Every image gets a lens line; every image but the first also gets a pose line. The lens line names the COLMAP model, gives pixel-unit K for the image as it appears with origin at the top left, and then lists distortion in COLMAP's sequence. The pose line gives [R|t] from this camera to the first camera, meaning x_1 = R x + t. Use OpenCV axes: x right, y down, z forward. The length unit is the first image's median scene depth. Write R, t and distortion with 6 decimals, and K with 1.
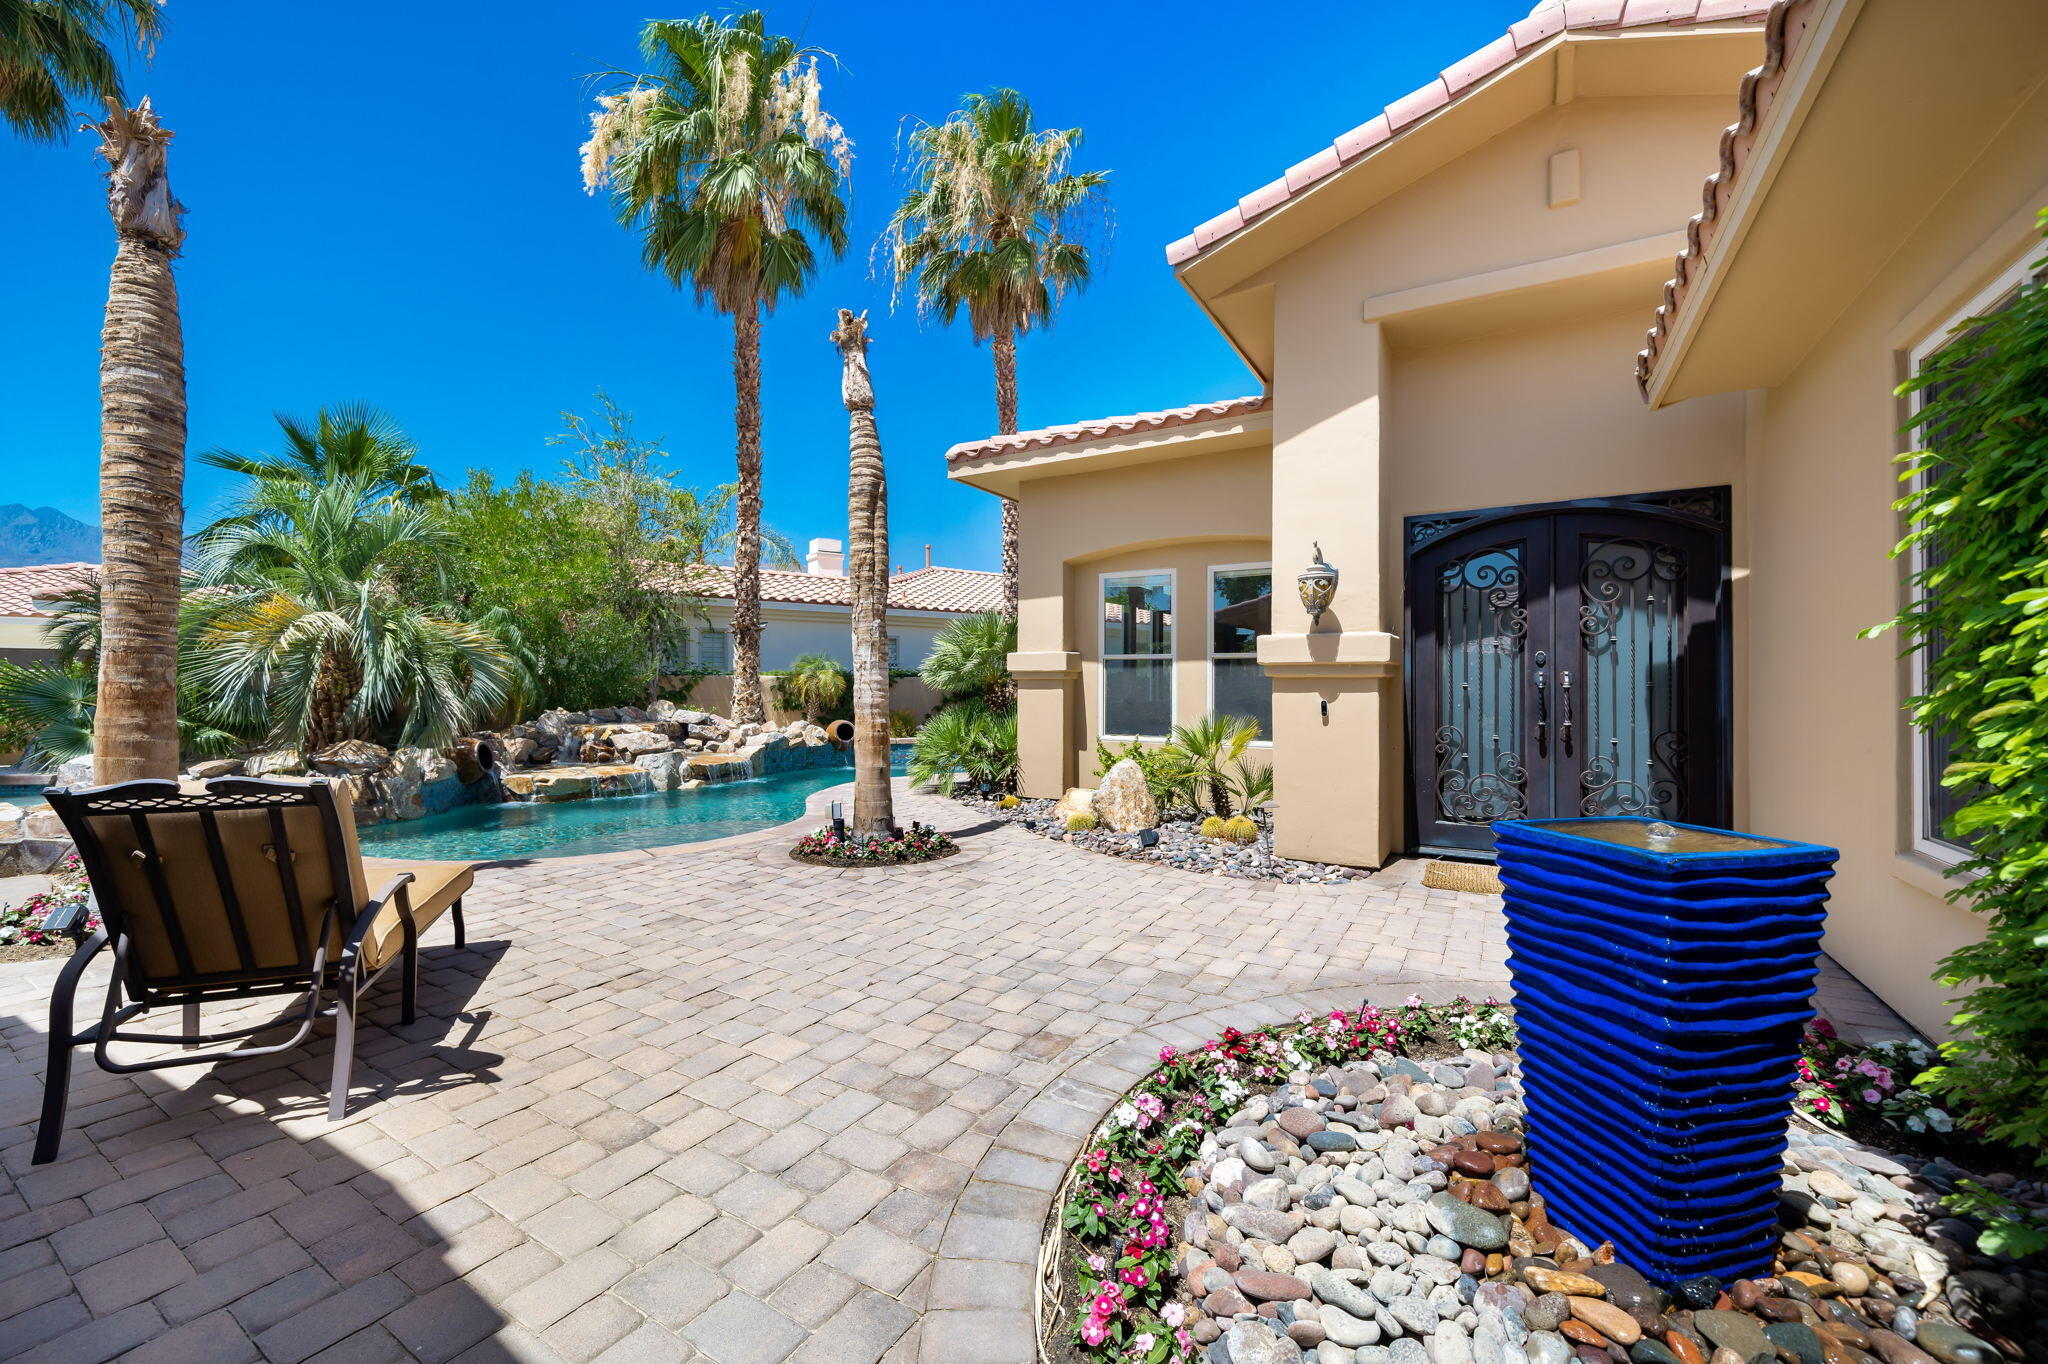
lens RADIAL K [[842.2, 0, 1028.8], [0, 842.2, 677.9], [0, 0, 1]] dist [-0.000412, -0.000011]
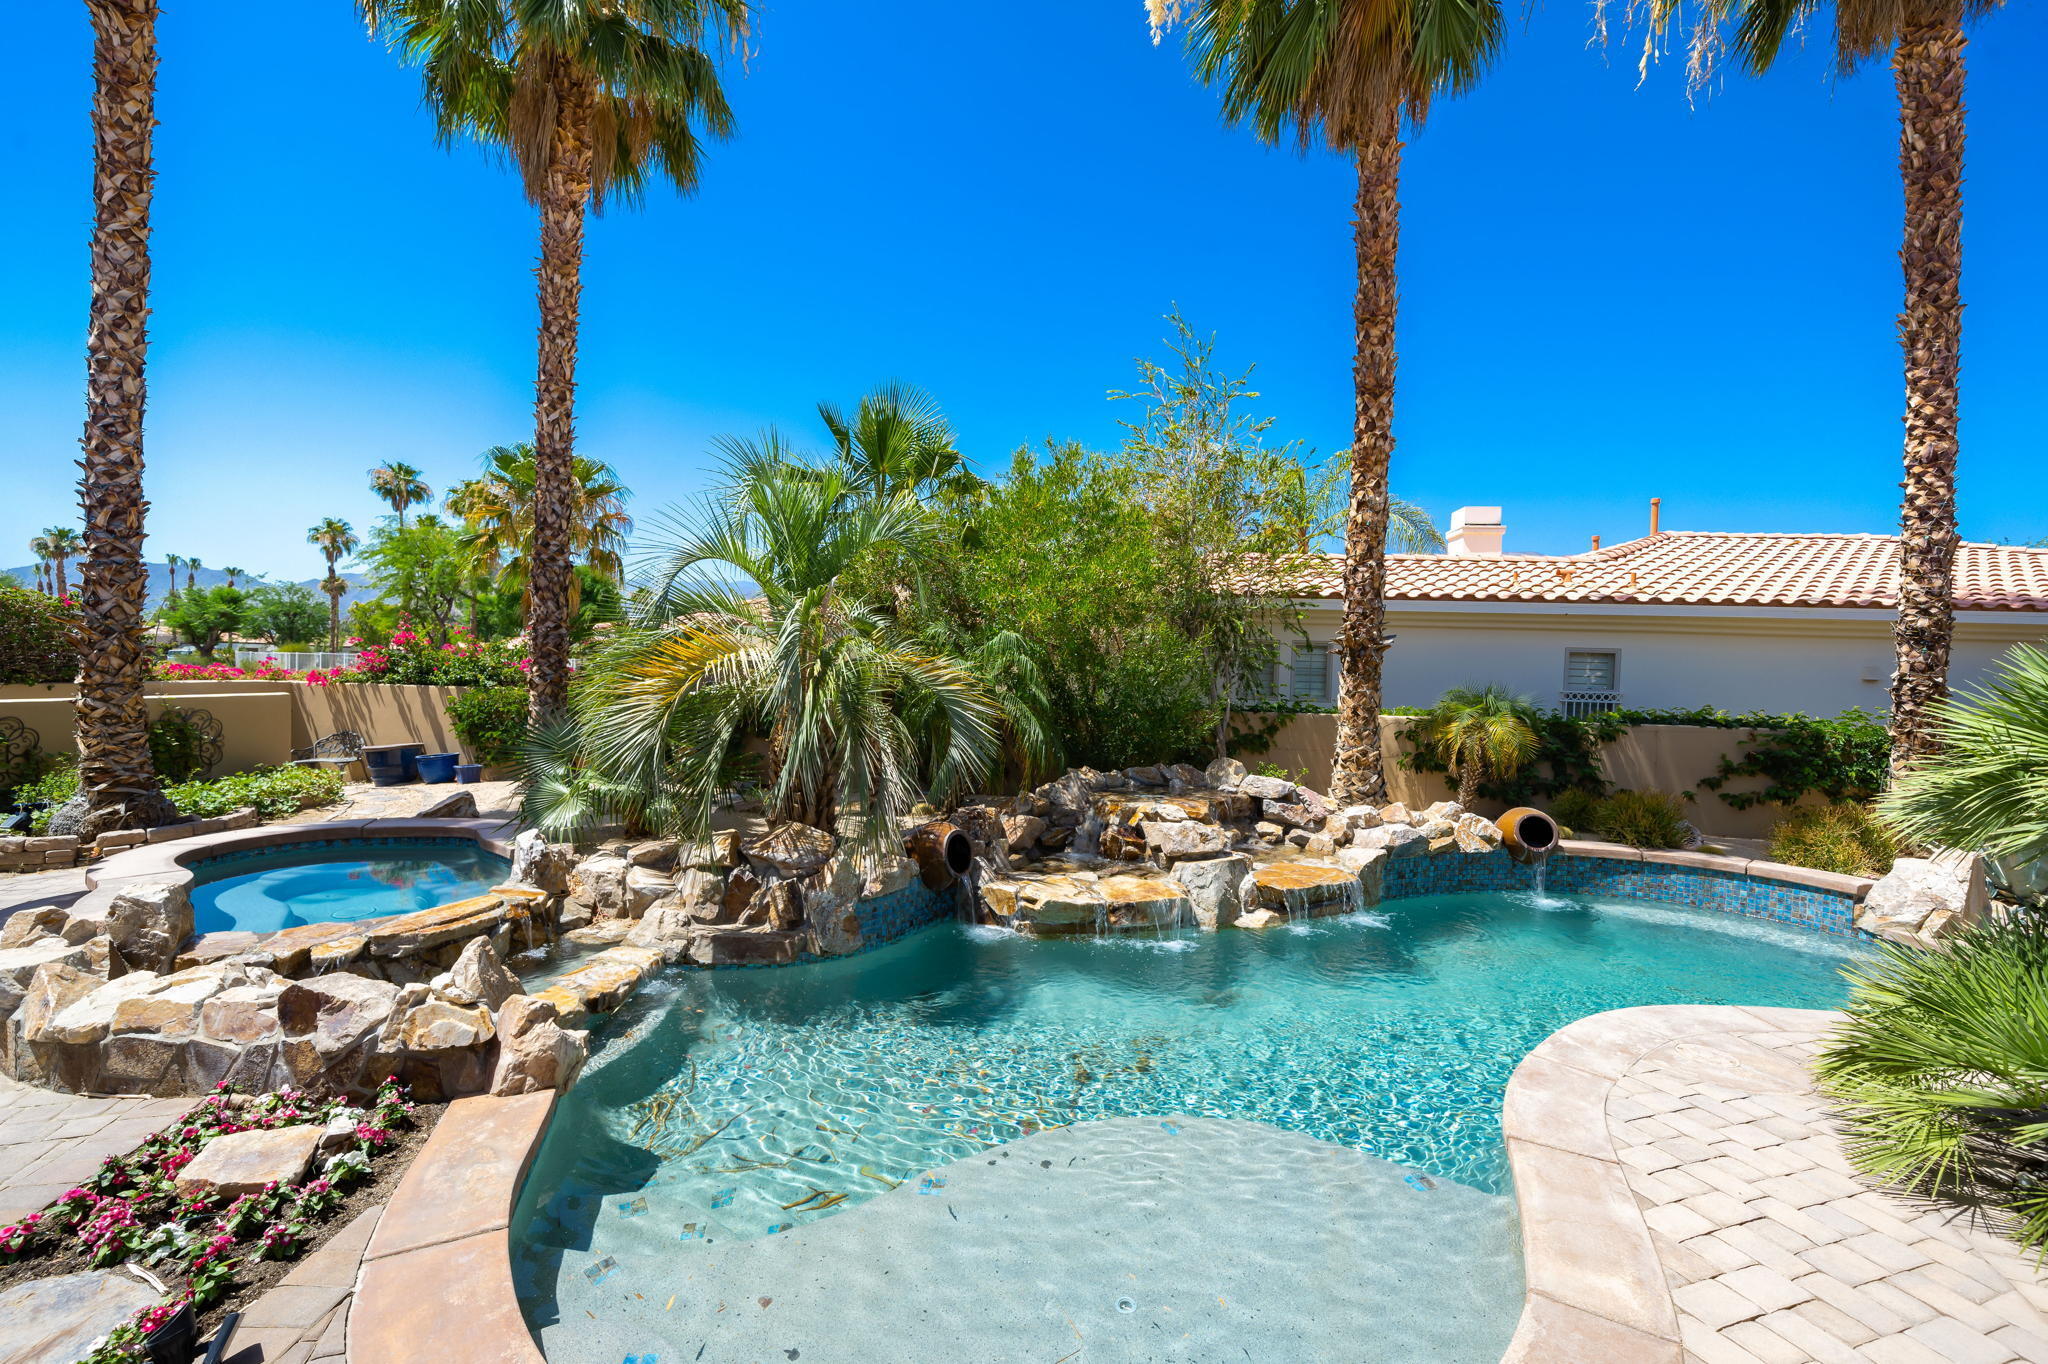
lens RADIAL K [[799.5, 0, 1020.1], [0, 799.5, 702.2], [0, 0, 1]] dist [-0.007337, 0.000098]
pose [[0.751662, 0.043249, -0.658129, -0.138795], [-0.016655, 0.998774, 0.046613, -0.042892], [0.659339, -0.024076, 0.751461, 0.402250]]
